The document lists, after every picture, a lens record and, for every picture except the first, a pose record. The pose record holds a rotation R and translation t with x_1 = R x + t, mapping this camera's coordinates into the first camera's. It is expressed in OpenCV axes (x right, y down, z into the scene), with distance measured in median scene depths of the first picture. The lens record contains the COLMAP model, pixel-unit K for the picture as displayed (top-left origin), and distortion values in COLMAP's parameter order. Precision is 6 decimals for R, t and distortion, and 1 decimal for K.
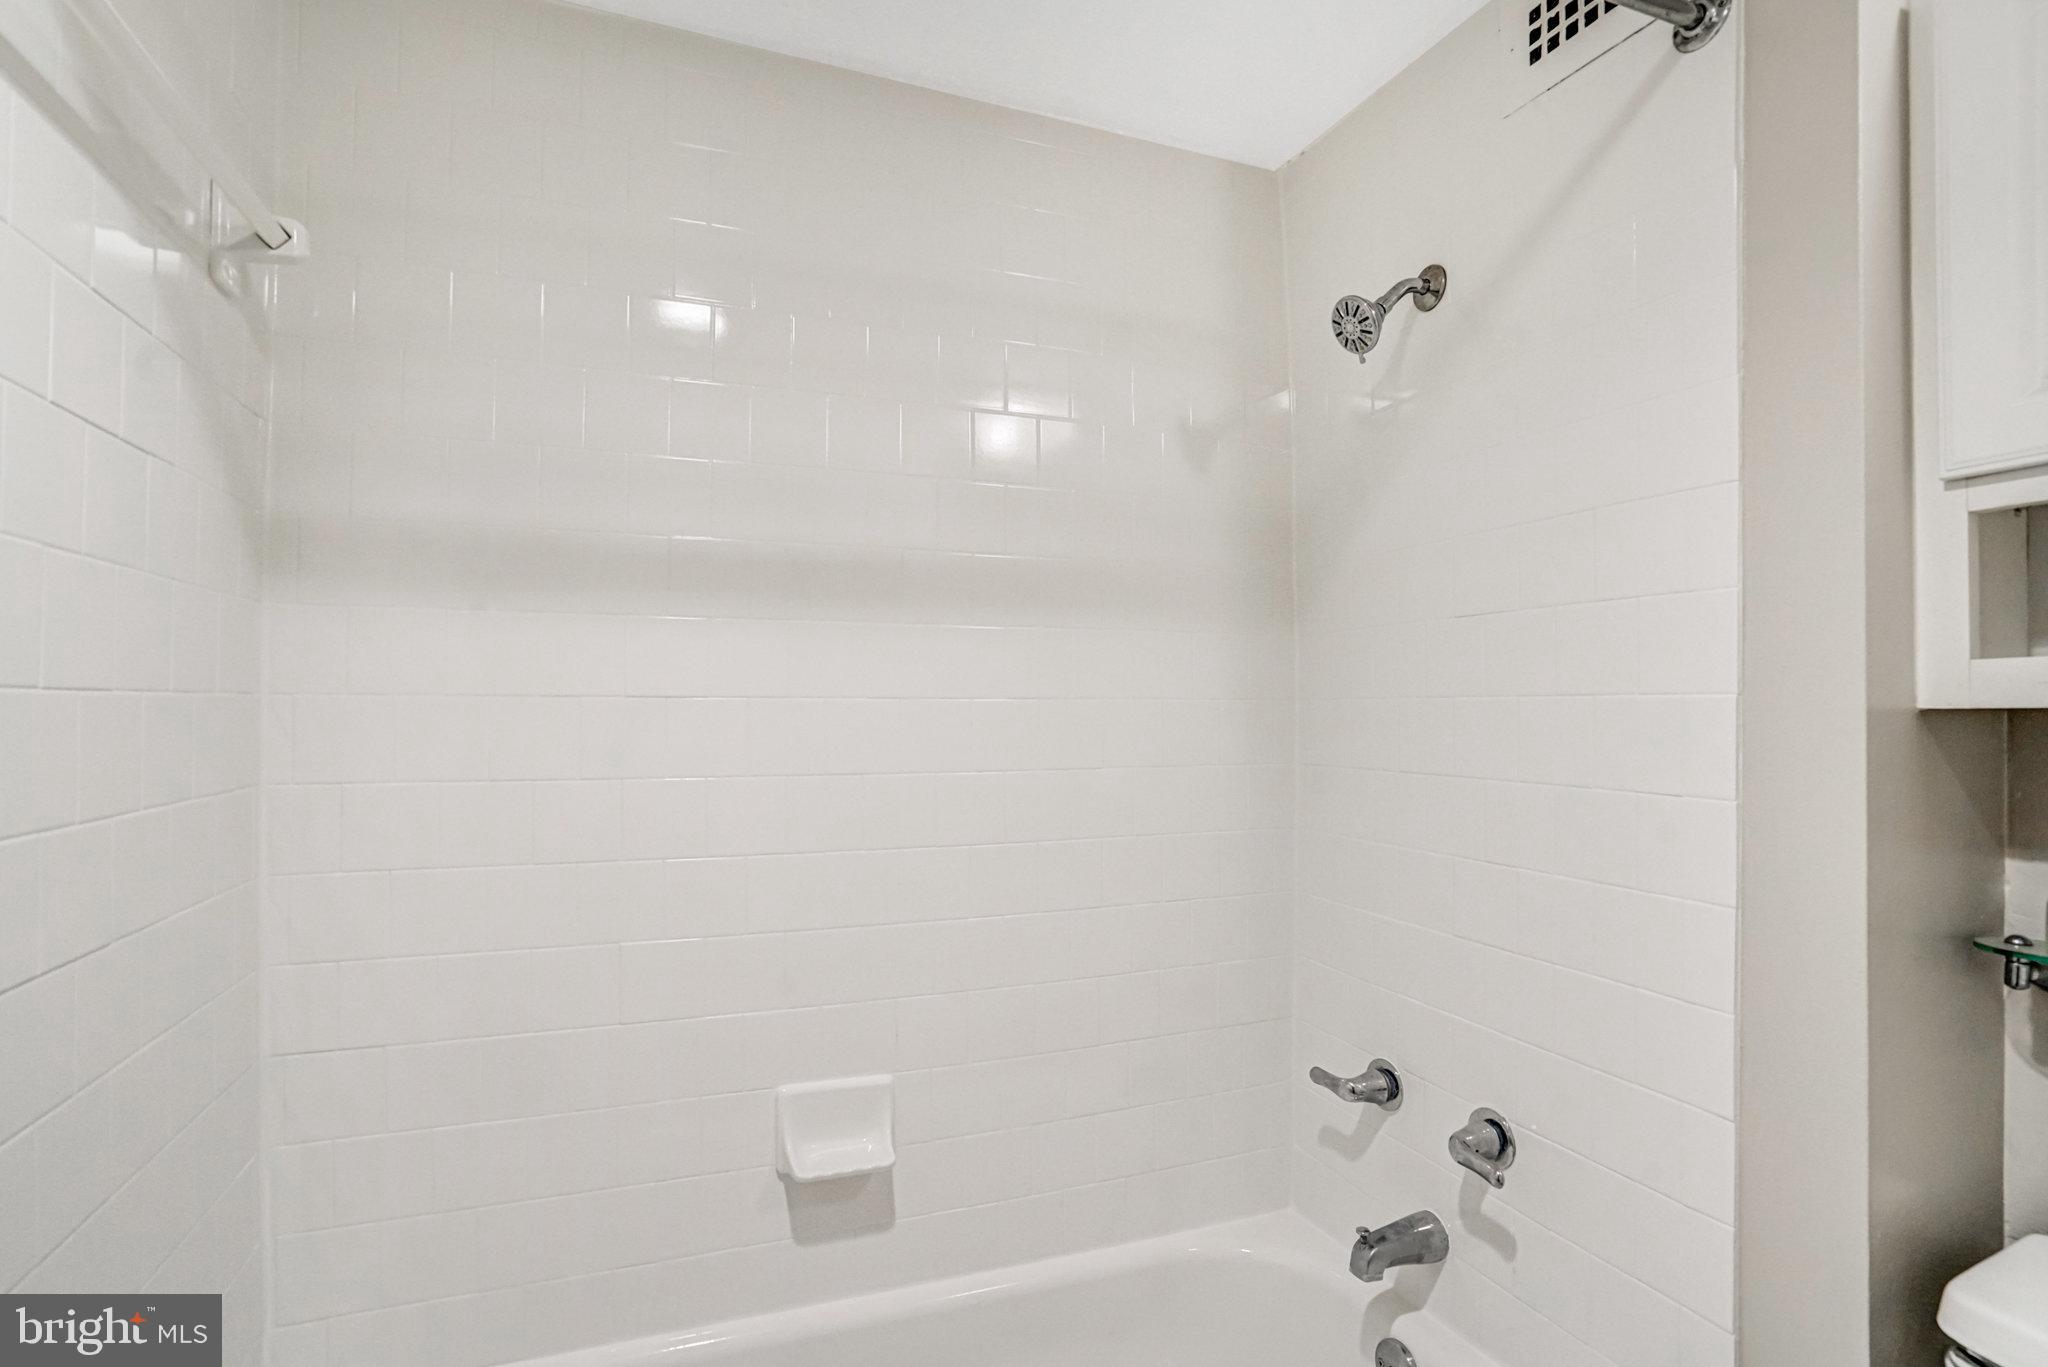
lens RADIAL K [[980.9, 0, 1044.5], [0, 980.9, 686.0], [0, 0, 1]] dist [-0.020336, 0.011513]
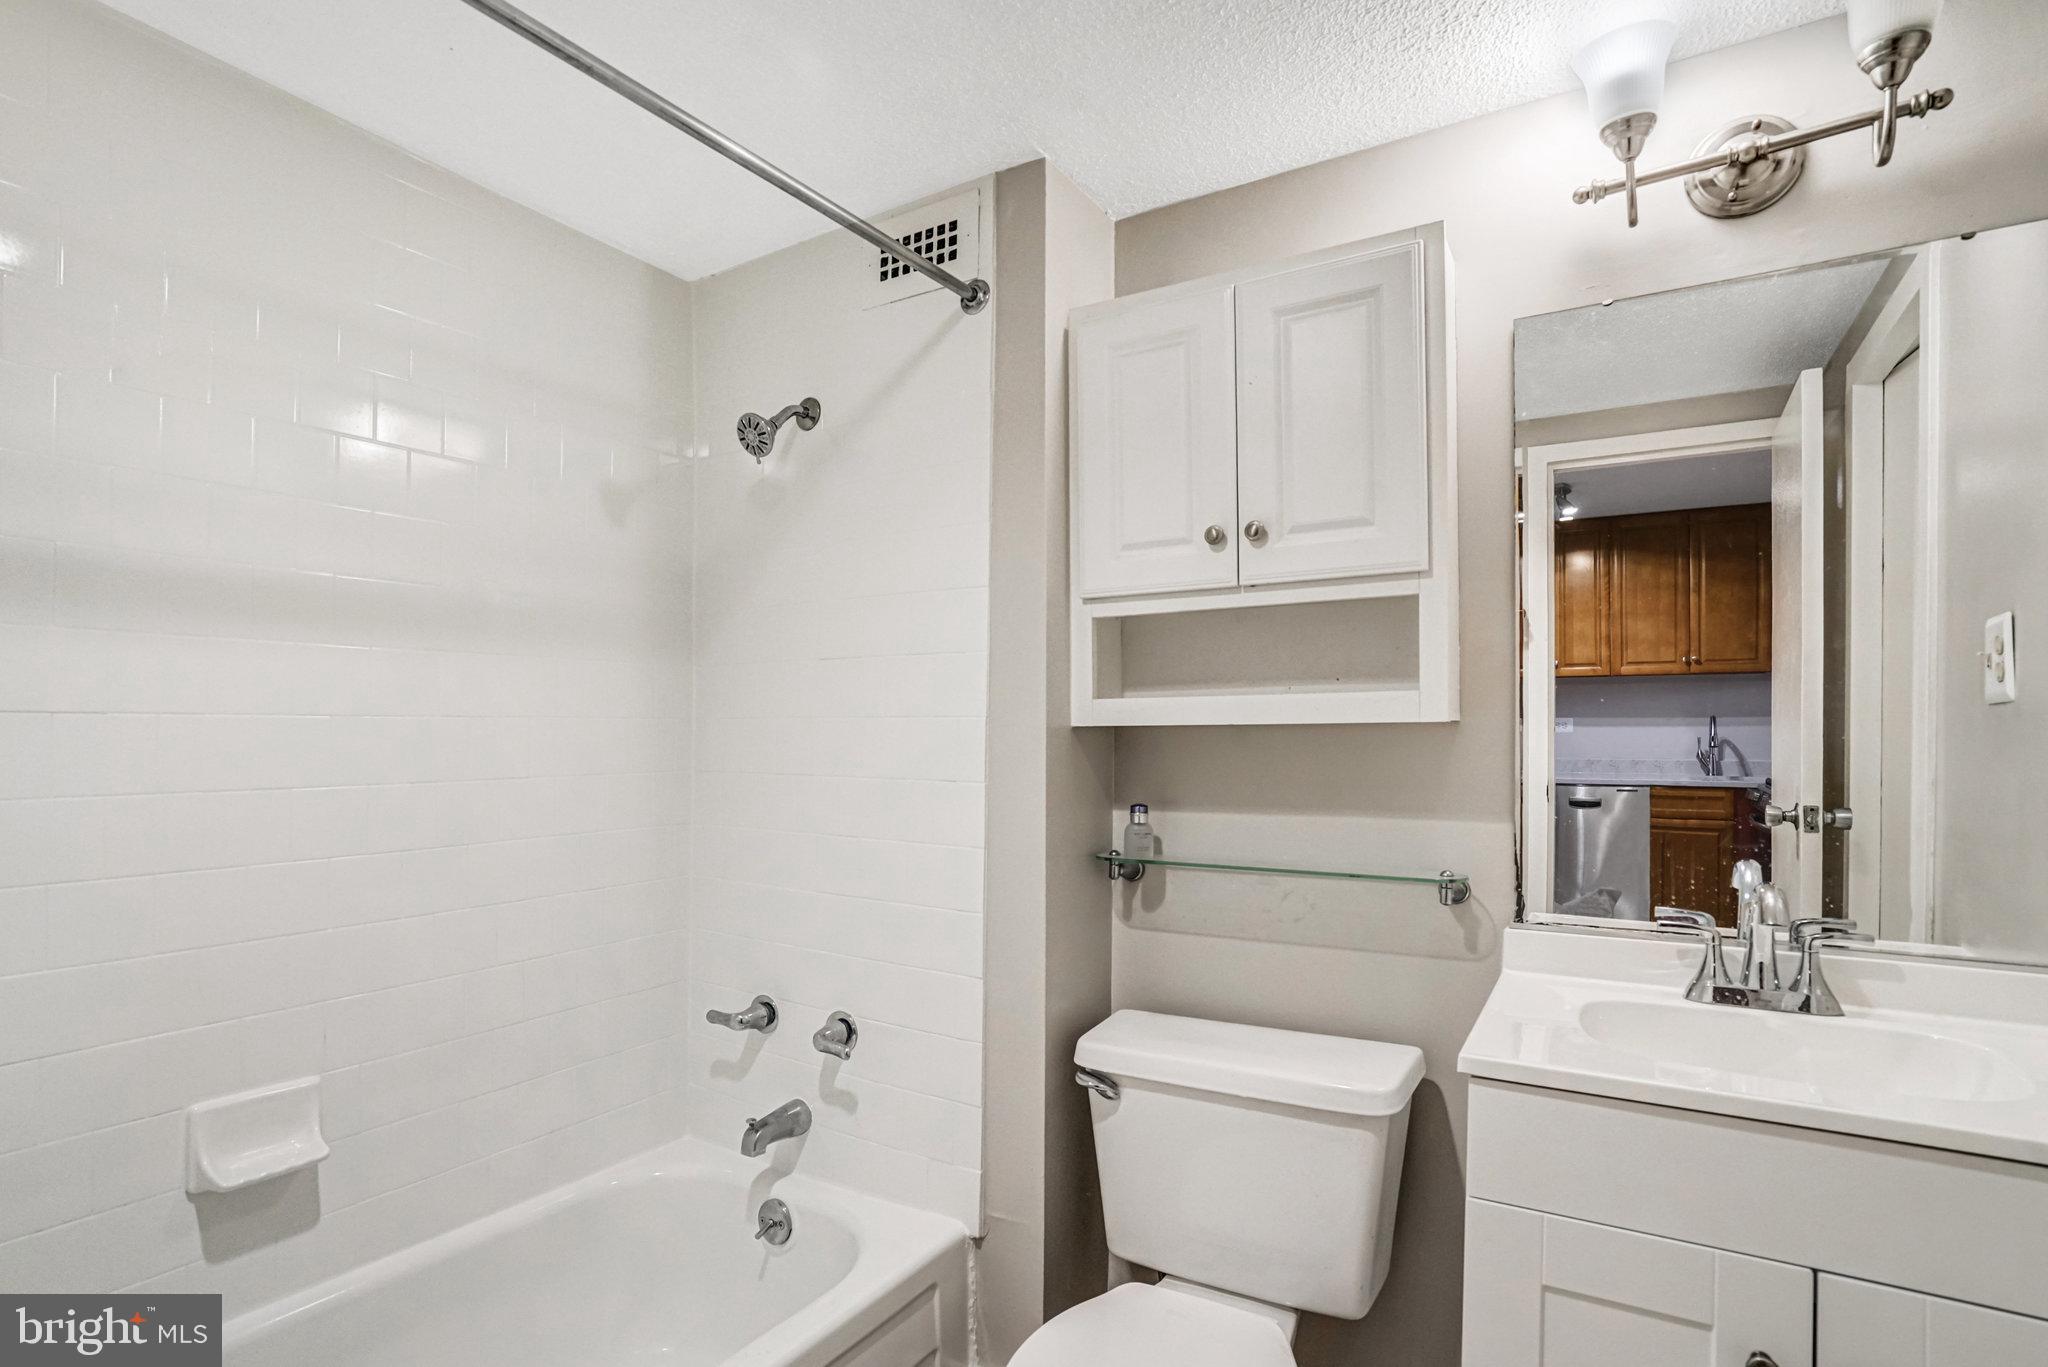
lens RADIAL K [[980.9, 0, 1044.5], [0, 980.9, 686.0], [0, 0, 1]] dist [-0.020336, 0.011513]
pose [[0.801979, 0.016134, 0.597134, -0.154030], [-0.013108, 0.999870, -0.009412, -0.023079], [-0.597208, -0.000279, 0.802086, -0.299192]]
